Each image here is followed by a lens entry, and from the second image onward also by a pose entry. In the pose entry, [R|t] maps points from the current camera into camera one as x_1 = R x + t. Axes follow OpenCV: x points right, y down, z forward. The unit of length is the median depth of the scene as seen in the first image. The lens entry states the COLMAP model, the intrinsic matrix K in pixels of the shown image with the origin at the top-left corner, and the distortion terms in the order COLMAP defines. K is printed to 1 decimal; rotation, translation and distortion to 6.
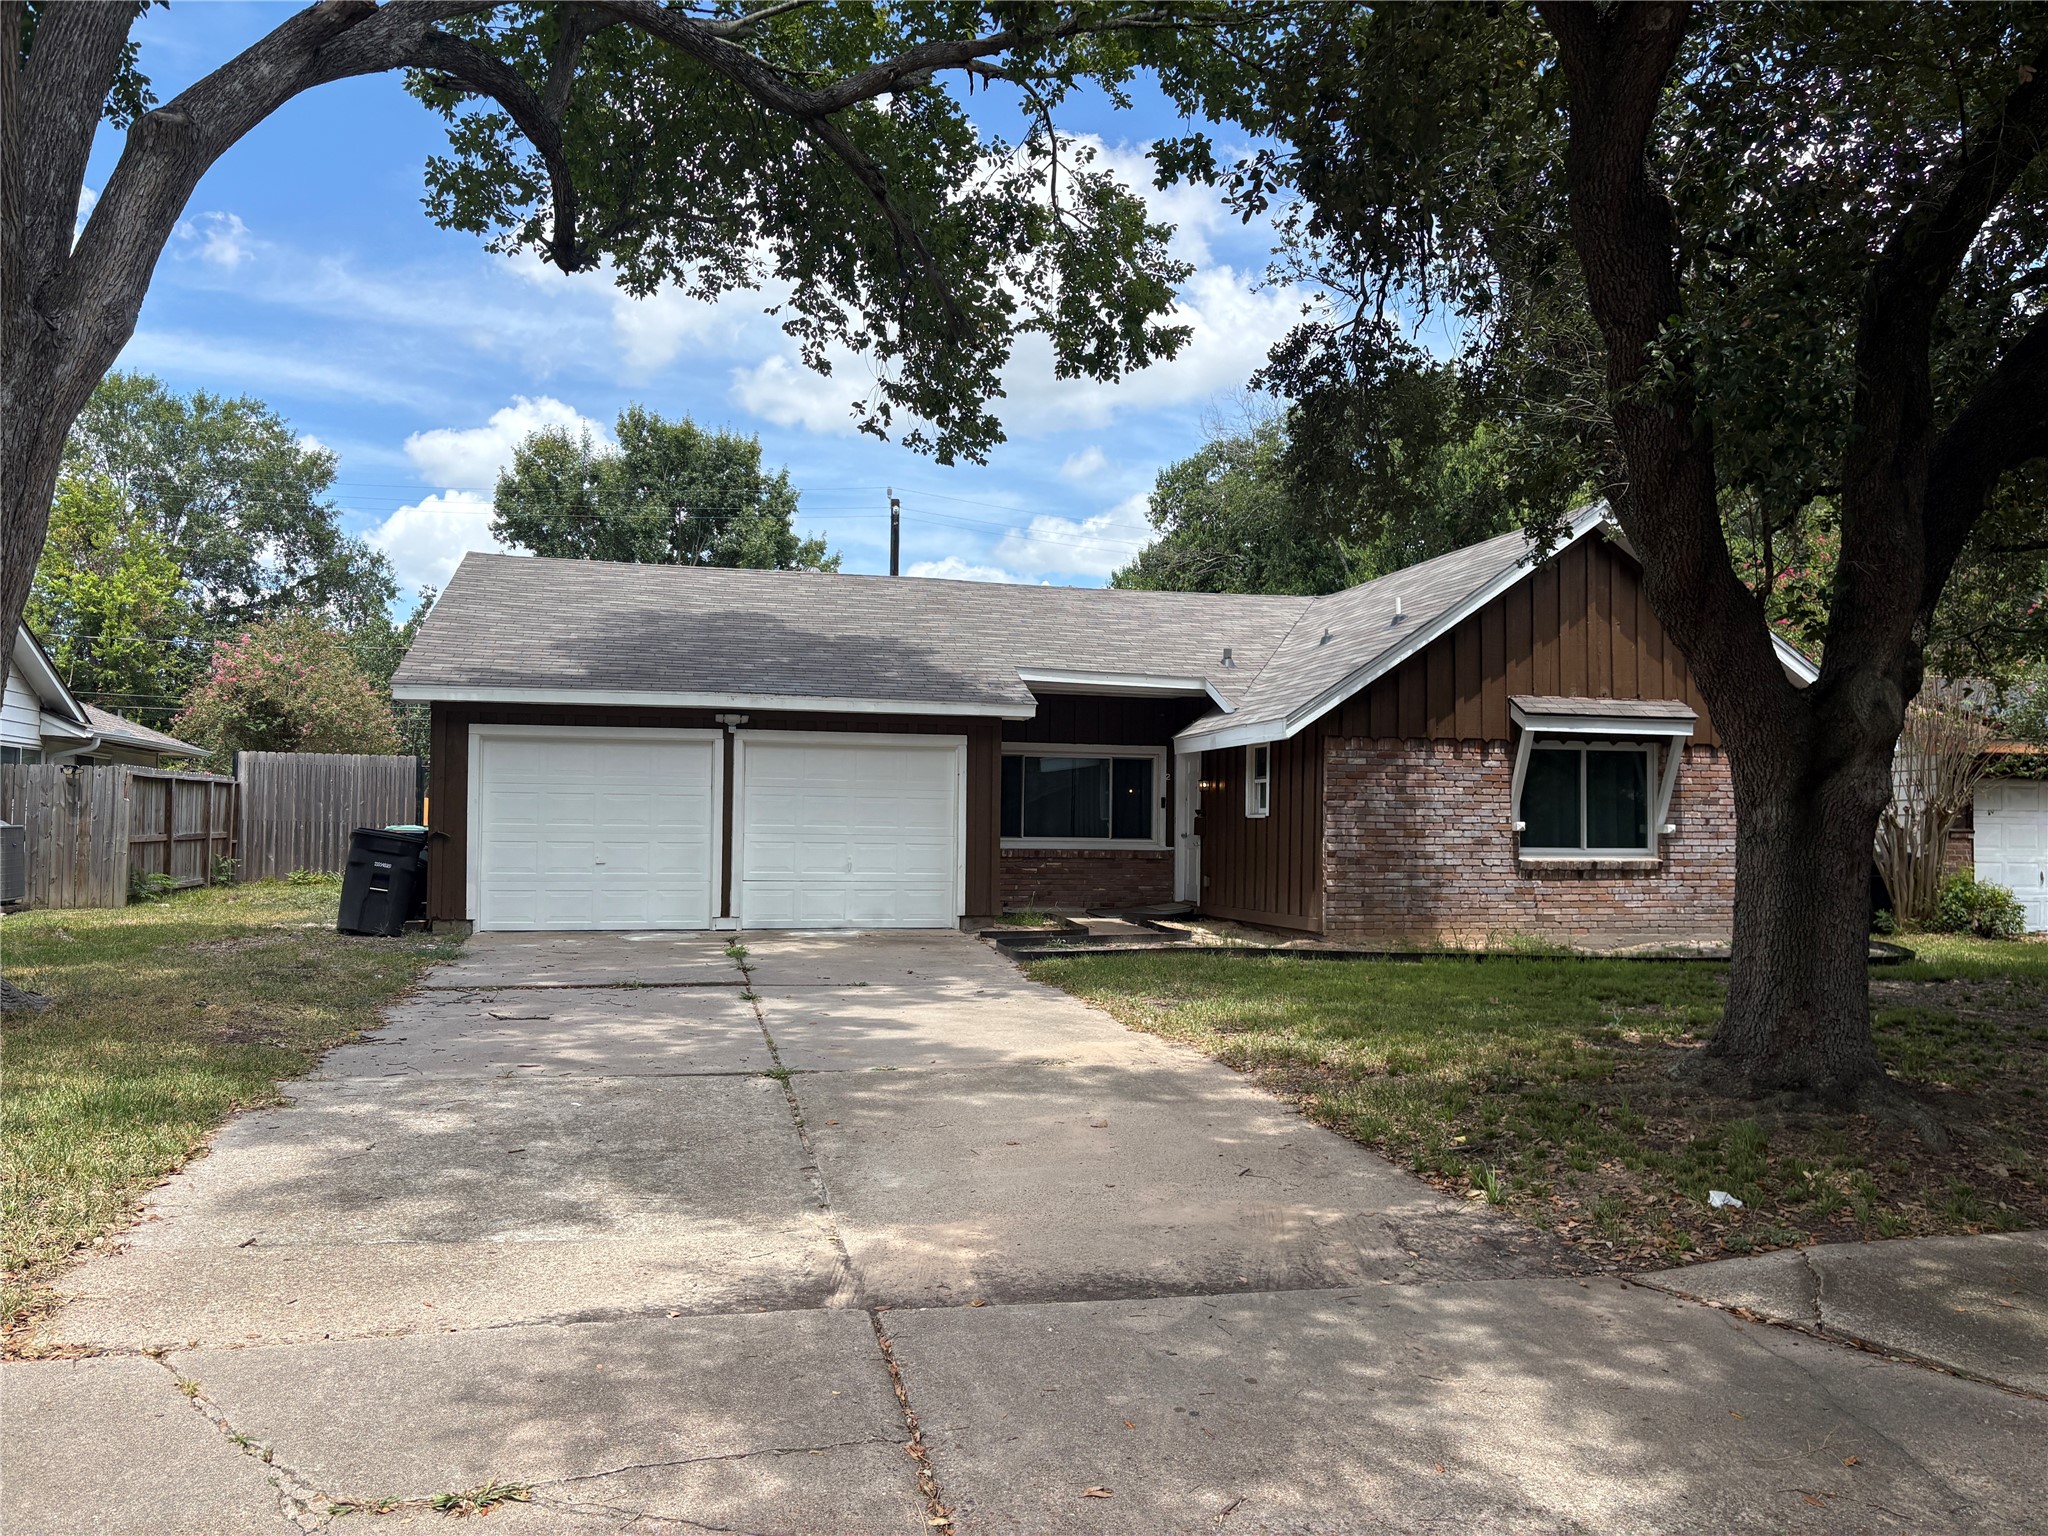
lens RADIAL K [[1534.1, 0, 1037.1], [0, 1534.1, 771.3], [0, 0, 1]] dist [0.027966, -0.036290]
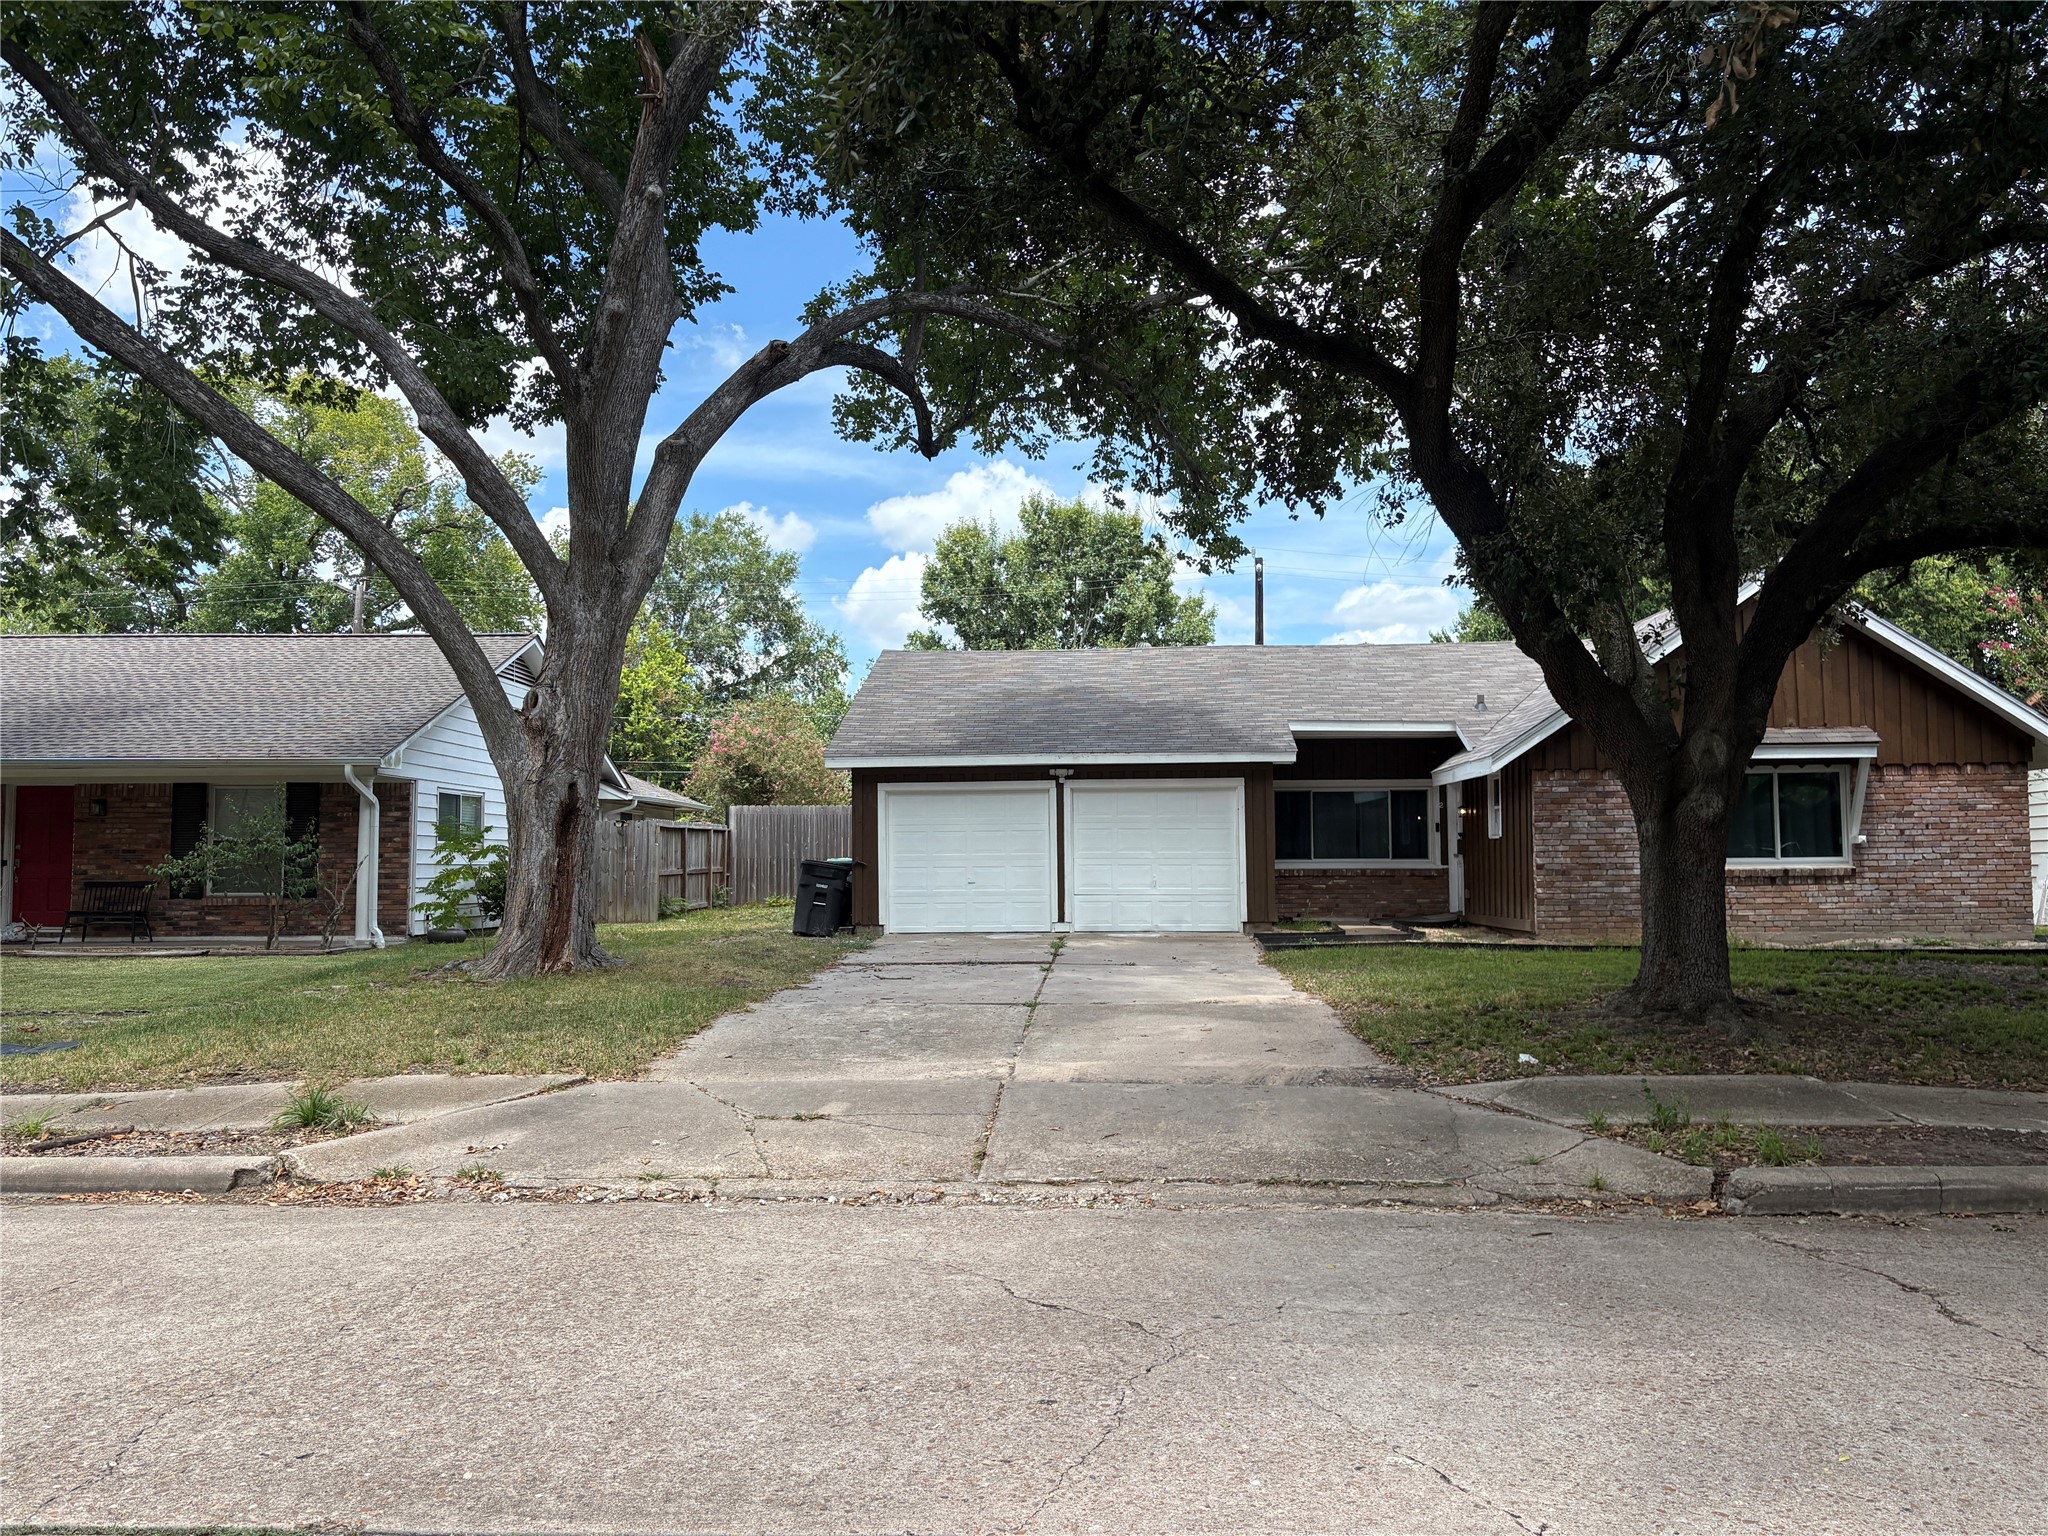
lens RADIAL K [[1534.1, 0, 1024.4], [0, 1534.1, 766.1], [0, 0, 1]] dist [0.027966, -0.036290]
pose [[0.957311, -0.037028, -0.286677, 0.144217], [0.029991, 0.999132, -0.028903, -0.002256], [0.287499, 0.019071, 0.957591, -0.263963]]
